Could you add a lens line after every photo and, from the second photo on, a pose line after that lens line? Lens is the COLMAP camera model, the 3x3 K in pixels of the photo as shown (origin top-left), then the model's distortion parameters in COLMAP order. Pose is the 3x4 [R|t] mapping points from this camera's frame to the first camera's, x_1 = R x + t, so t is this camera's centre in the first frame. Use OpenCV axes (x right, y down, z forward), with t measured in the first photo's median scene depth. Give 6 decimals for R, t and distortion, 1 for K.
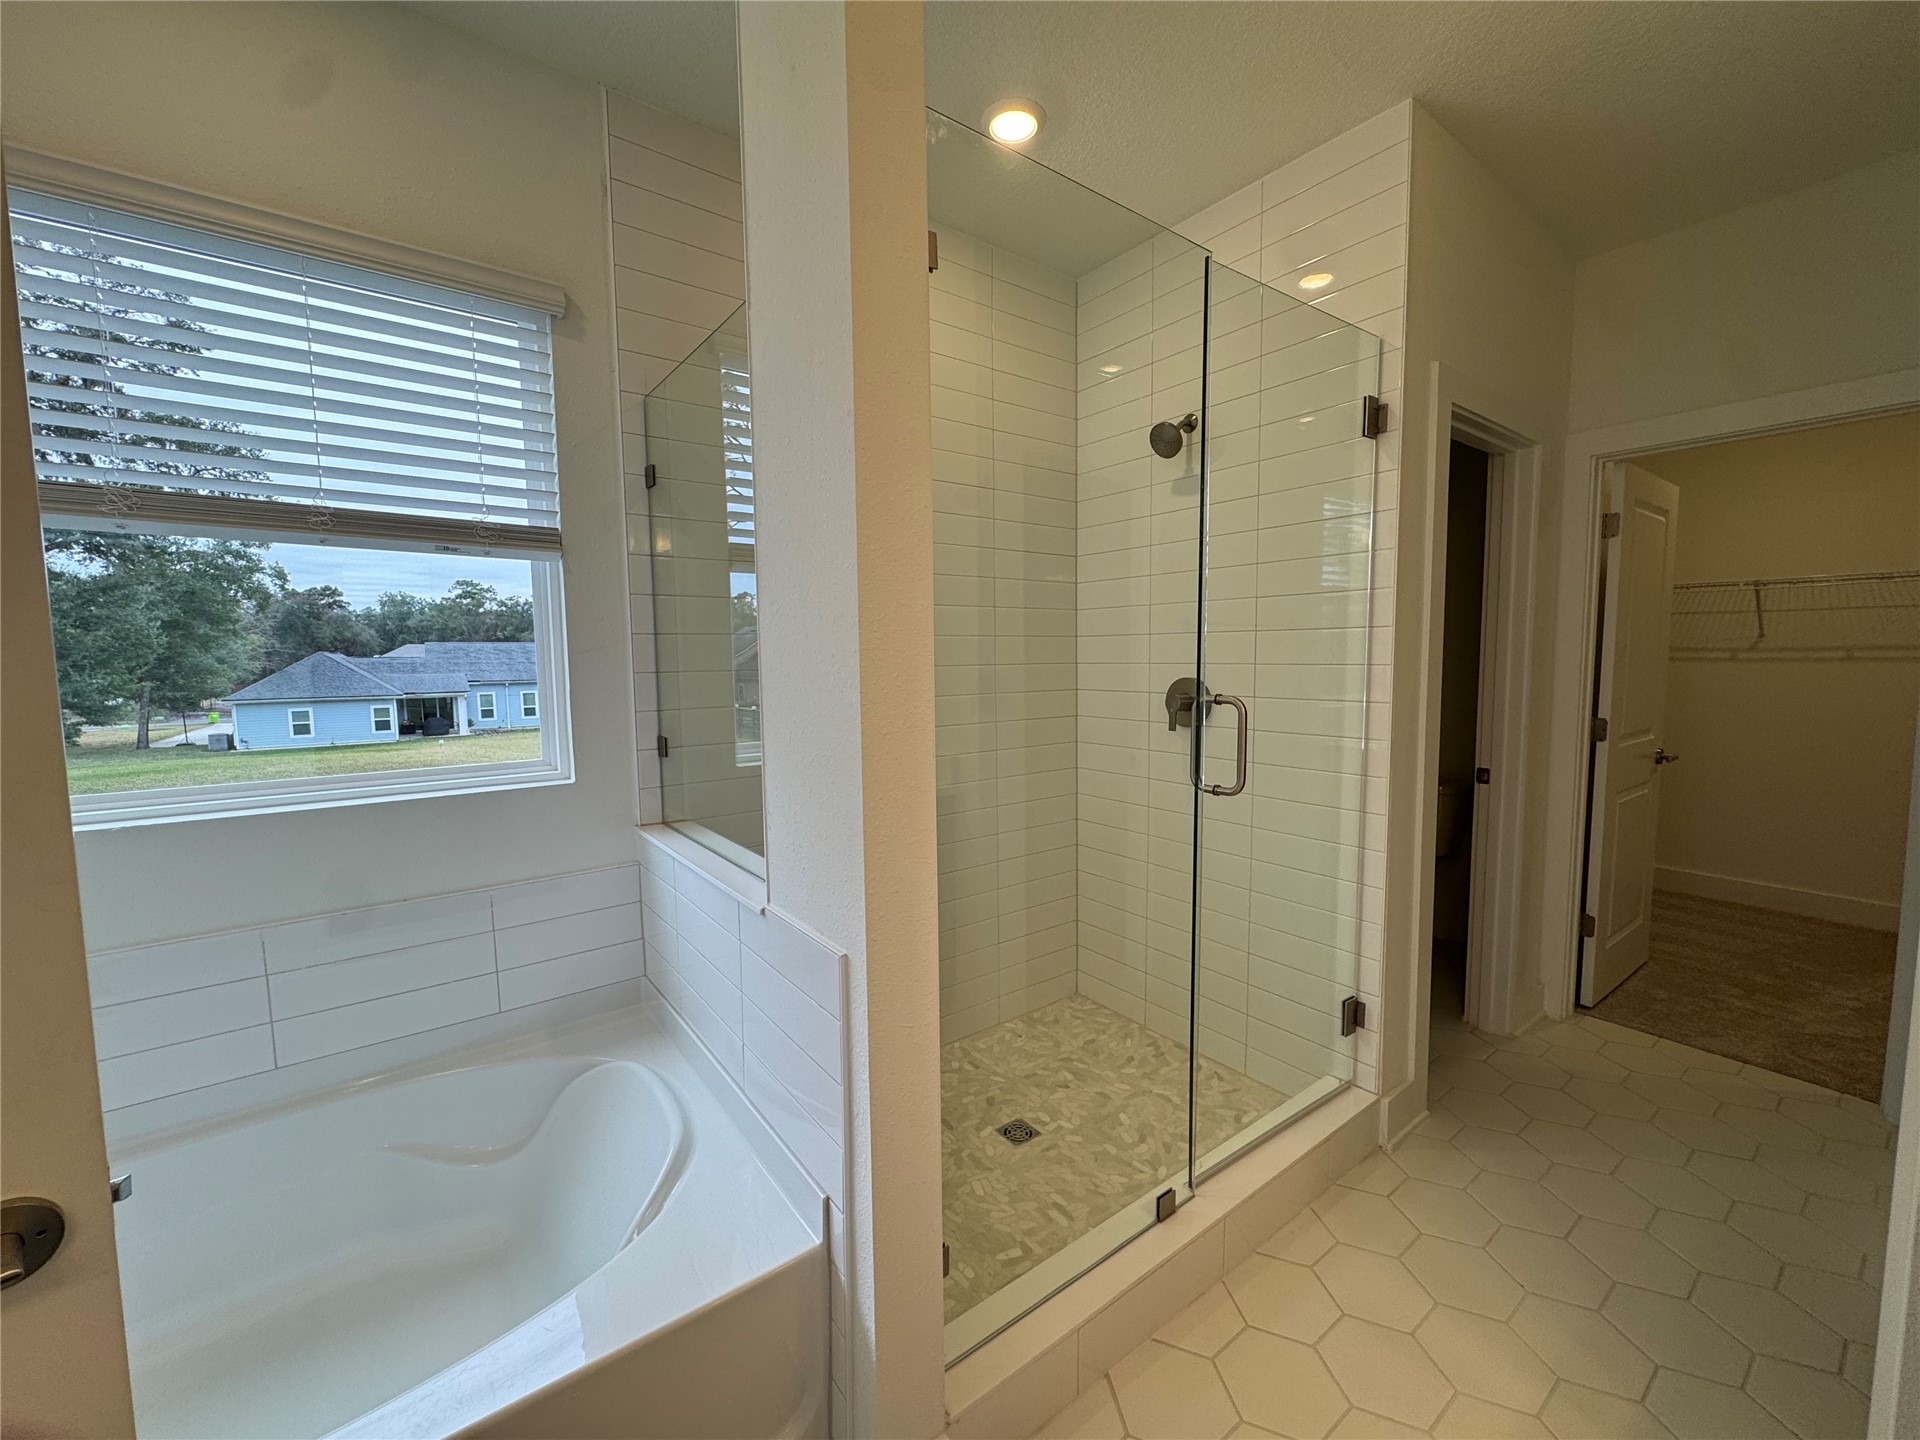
lens RADIAL K [[768.8, 0, 959.5], [0, 768.8, 715.9], [0, 0, 1]] dist [-0.003487, -0.000060]
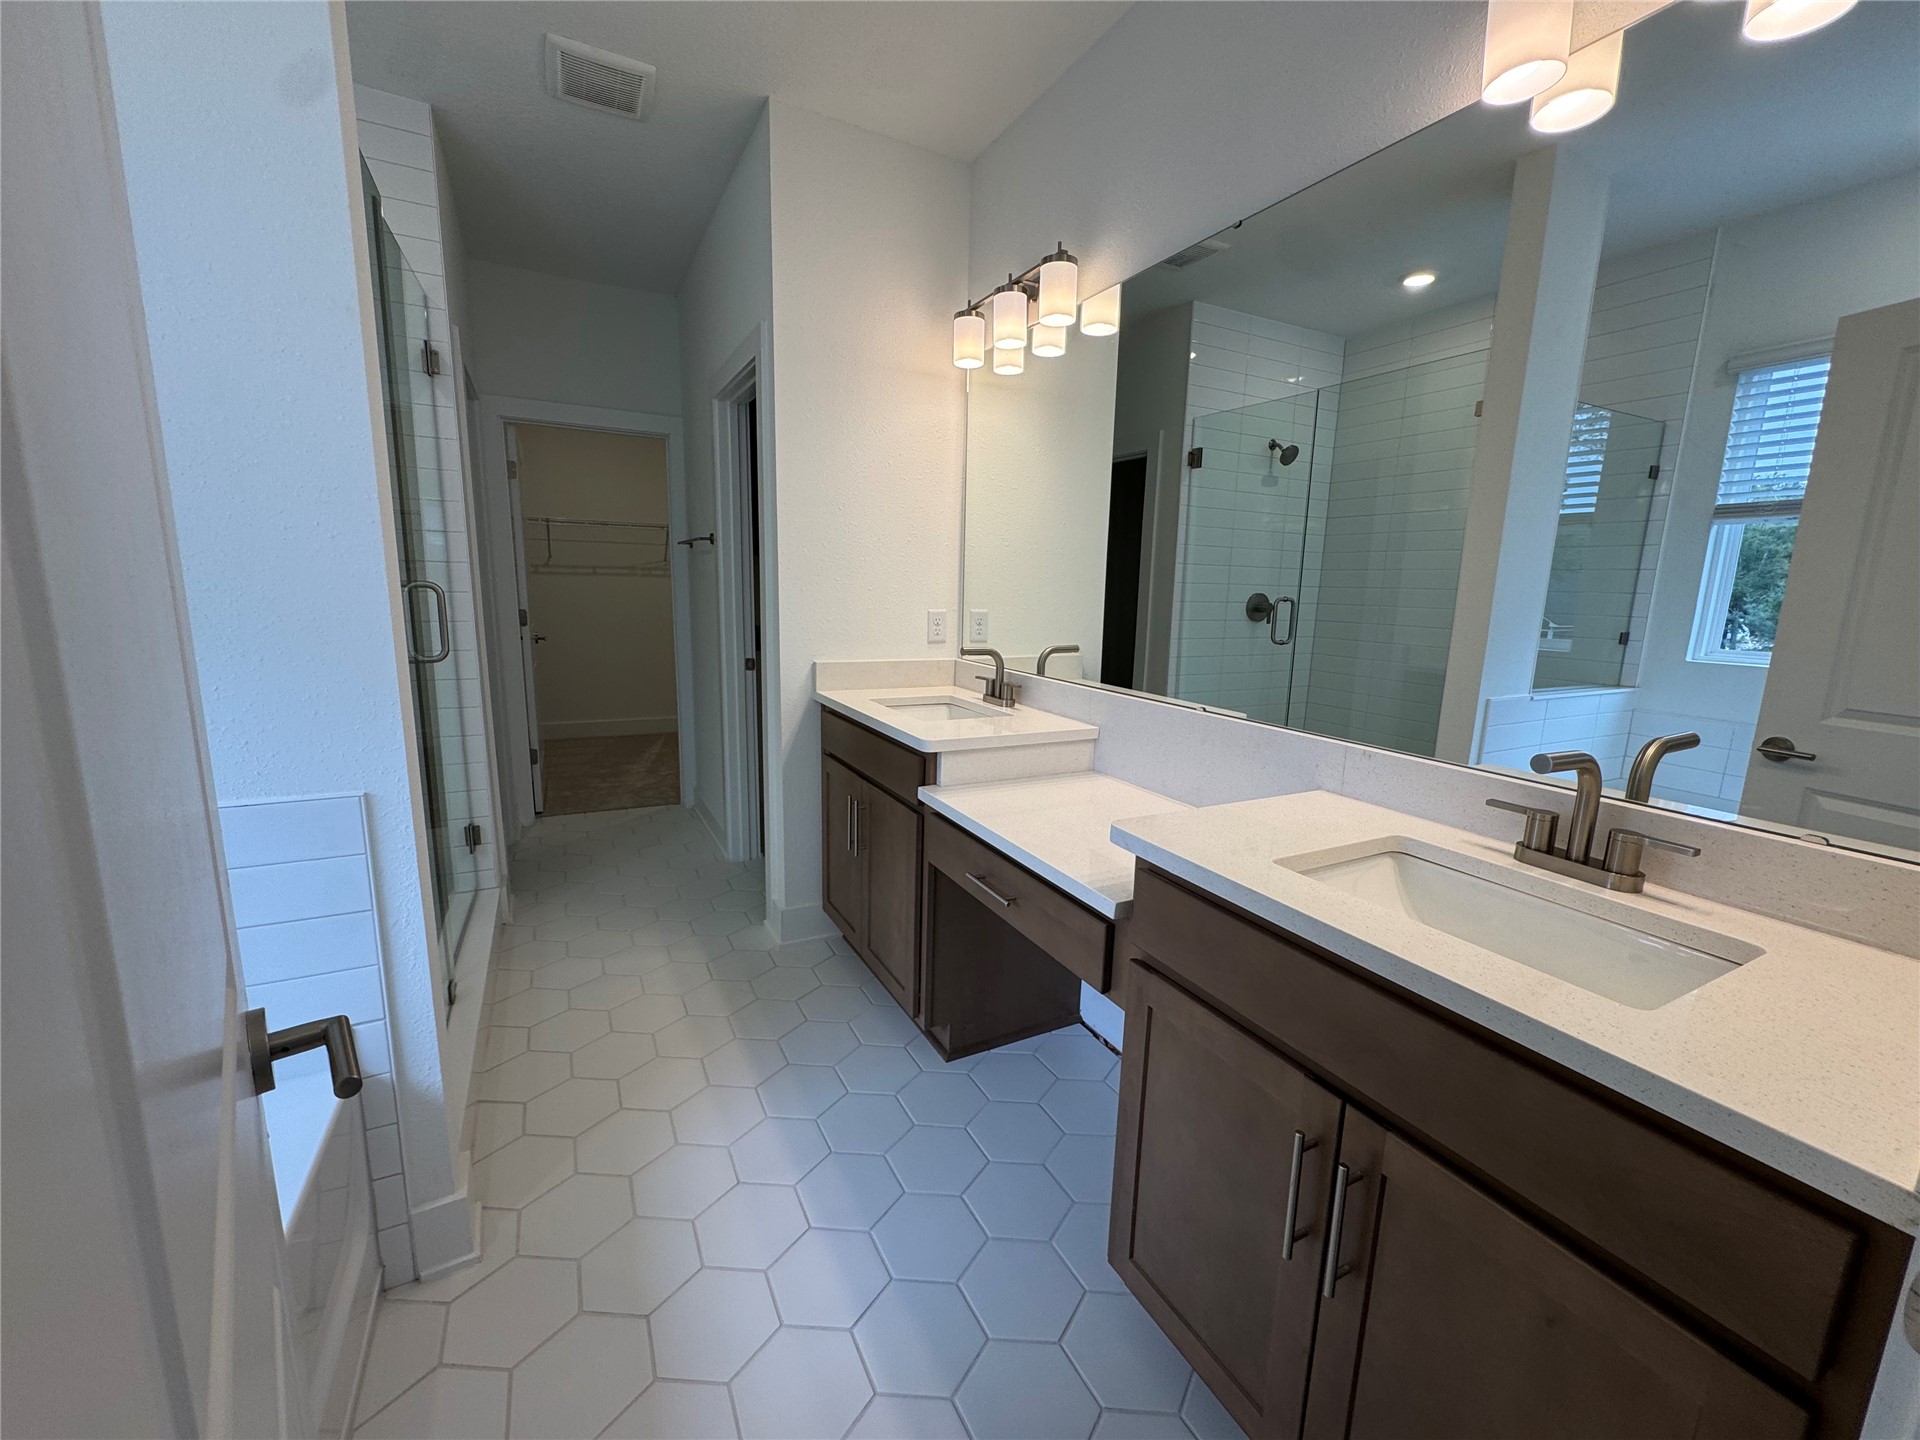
lens RADIAL K [[768.8, 0, 959.2], [0, 768.8, 720.7], [0, 0, 1]] dist [-0.003487, -0.000060]
pose [[0.161814, -0.163229, 0.973228, -0.469237], [0.058980, 0.986062, 0.155575, 0.033898], [-0.985057, 0.032227, 0.169185, -0.027923]]
